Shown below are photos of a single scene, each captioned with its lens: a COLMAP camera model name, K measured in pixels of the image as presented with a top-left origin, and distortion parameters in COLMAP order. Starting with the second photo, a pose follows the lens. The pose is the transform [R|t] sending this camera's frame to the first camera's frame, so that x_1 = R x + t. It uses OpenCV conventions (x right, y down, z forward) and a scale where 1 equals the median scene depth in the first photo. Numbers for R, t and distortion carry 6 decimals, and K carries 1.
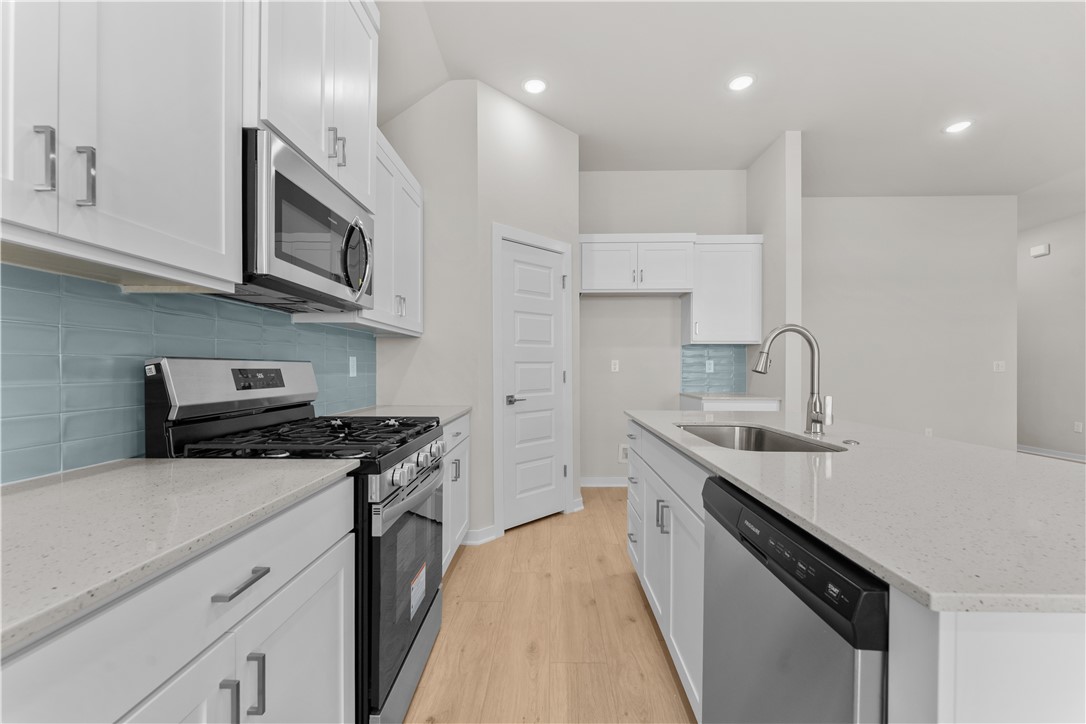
lens RADIAL K [[441.8, 0, 540.0], [0, 441.8, 366.5], [0, 0, 1]] dist [0.000038, -0.001089]
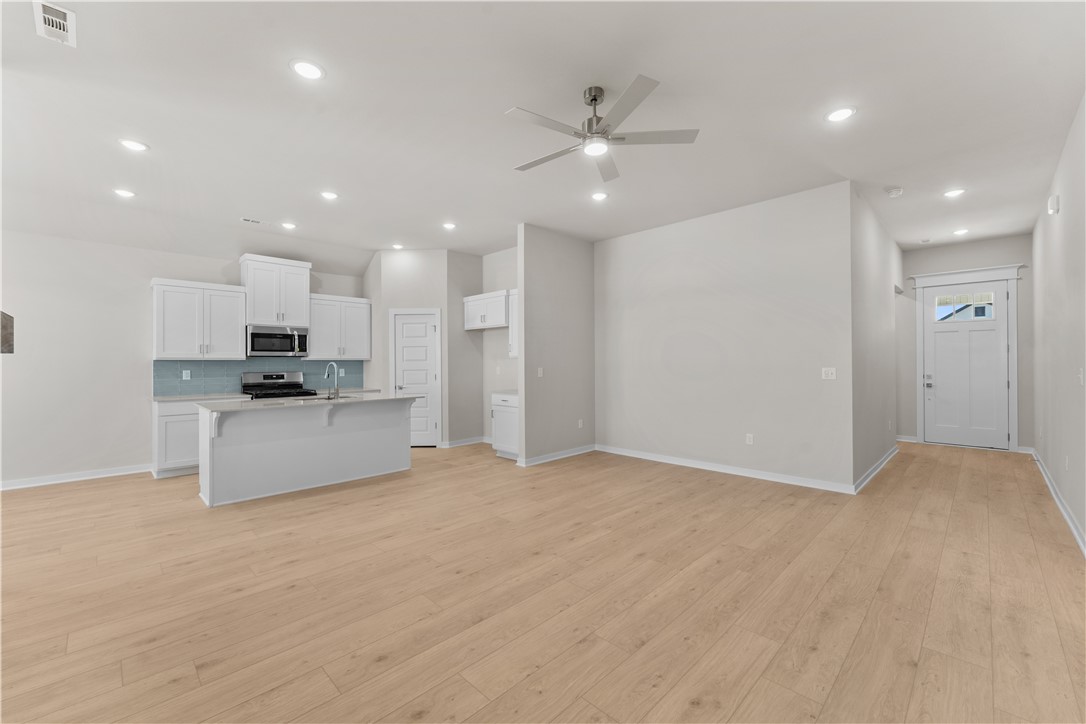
lens RADIAL K [[441.8, 0, 541.2], [0, 441.8, 358.1], [0, 0, 1]] dist [0.000038, -0.001089]
pose [[0.723013, -0.013580, -0.690701, 1.954239], [0.008941, 0.999907, -0.010299, -0.041896], [0.690777, 0.001271, 0.723067, -0.102076]]
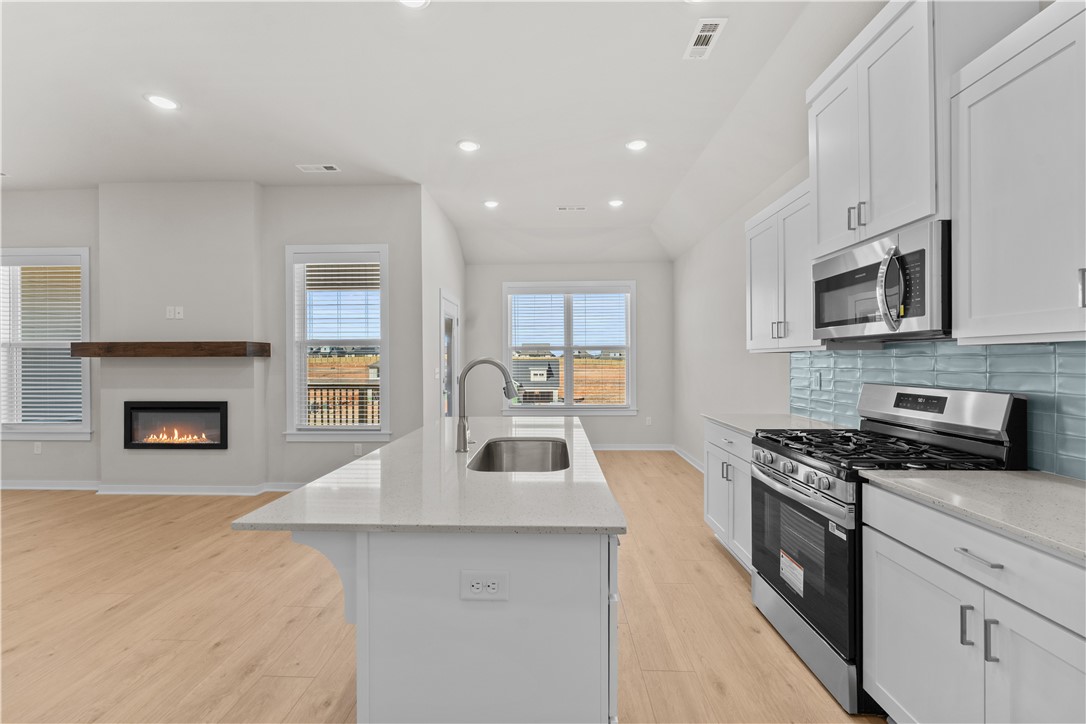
lens RADIAL K [[441.8, 0, 541.9], [0, 441.8, 361.1], [0, 0, 1]] dist [0.000038, -0.001089]
pose [[-0.999995, -0.001416, 0.002826, 0.219140], [-0.001421, 0.999997, -0.001732, -0.044398], [-0.002824, -0.001736, -0.999995, 1.159399]]
